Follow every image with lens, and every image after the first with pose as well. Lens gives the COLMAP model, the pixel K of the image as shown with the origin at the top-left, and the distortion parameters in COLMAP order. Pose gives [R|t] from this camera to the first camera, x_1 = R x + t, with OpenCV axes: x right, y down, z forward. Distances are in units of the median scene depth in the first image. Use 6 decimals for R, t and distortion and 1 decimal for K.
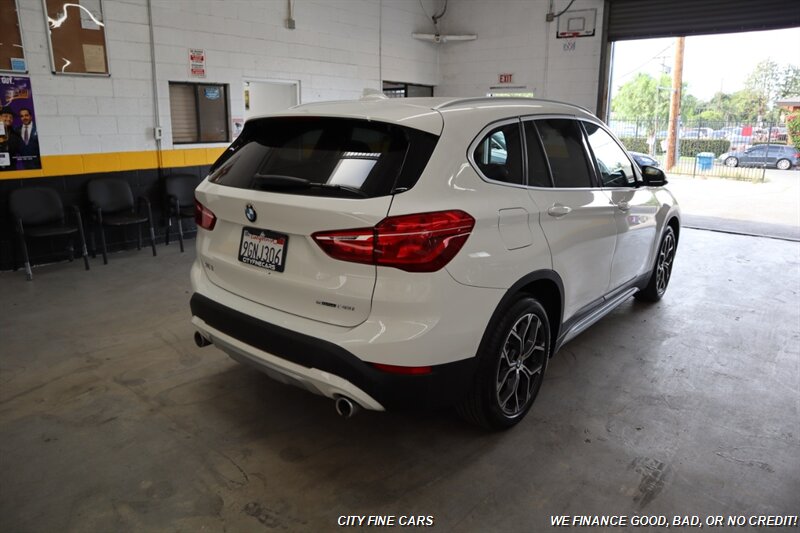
lens RADIAL K [[552.0, 0, 402.7], [0, 552.0, 265.6], [0, 0, 1]] dist [-0.118969, 0.067346]
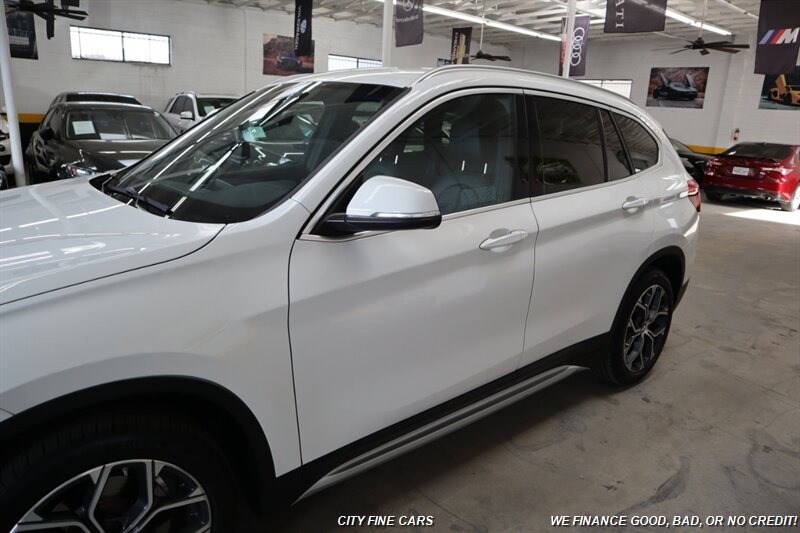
lens RADIAL K [[552.0, 0, 394.8], [0, 552.0, 269.3], [0, 0, 1]] dist [-0.118969, 0.067346]
pose [[-0.977994, -0.106875, 0.179181, 0.009413], [-0.004818, 0.870170, 0.492727, -0.256037], [-0.208579, 0.481021, -0.851536, 1.048976]]
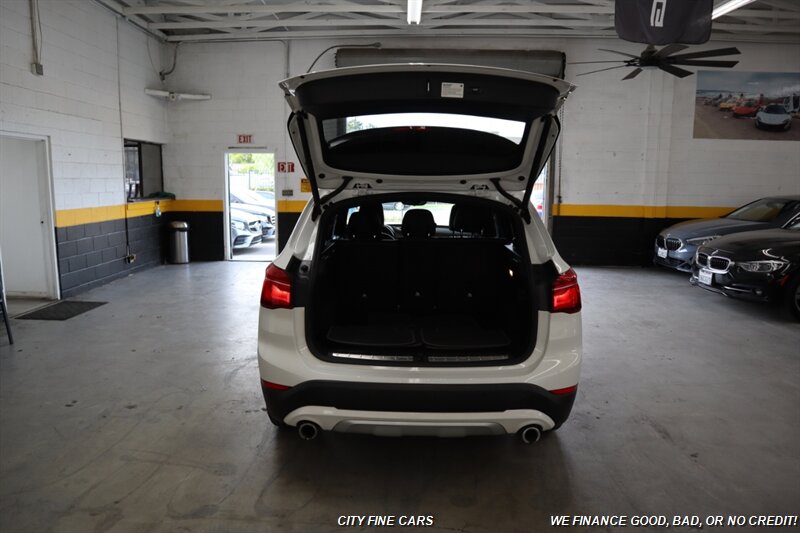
lens RADIAL K [[552.0, 0, 398.7], [0, 552.0, 263.7], [0, 0, 1]] dist [-0.118969, 0.067346]
pose [[0.782635, -0.093834, 0.615368, -0.375413], [0.151470, 0.987567, -0.042052, -0.038310], [-0.603771, 0.126121, 0.787117, 0.069340]]
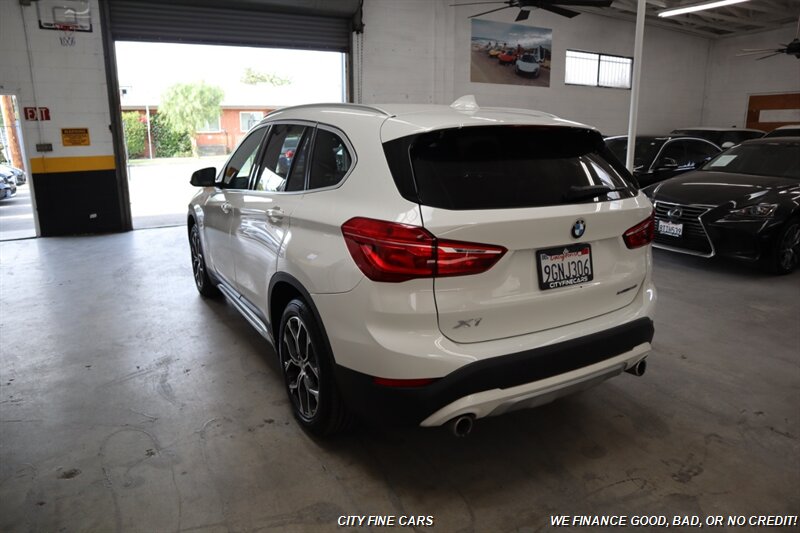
lens RADIAL K [[552.0, 0, 397.7], [0, 552.0, 268.6], [0, 0, 1]] dist [-0.118969, 0.067346]
pose [[0.358313, -0.235686, 0.903363, -0.481435], [0.237491, 0.958790, 0.155948, -0.096341], [-0.902890, 0.158662, 0.399520, 0.354653]]
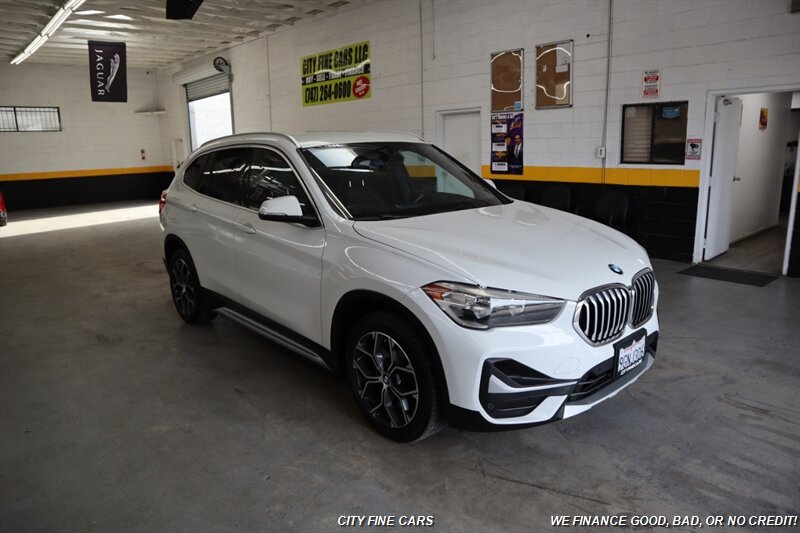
lens RADIAL K [[552.0, 0, 398.2], [0, 552.0, 268.8], [0, 0, 1]] dist [-0.118969, 0.067346]
pose [[-0.156799, 0.208637, -0.965342, 0.786470], [-0.224028, 0.944440, 0.240508, -0.201536], [0.961886, 0.253975, -0.101347, 0.799087]]
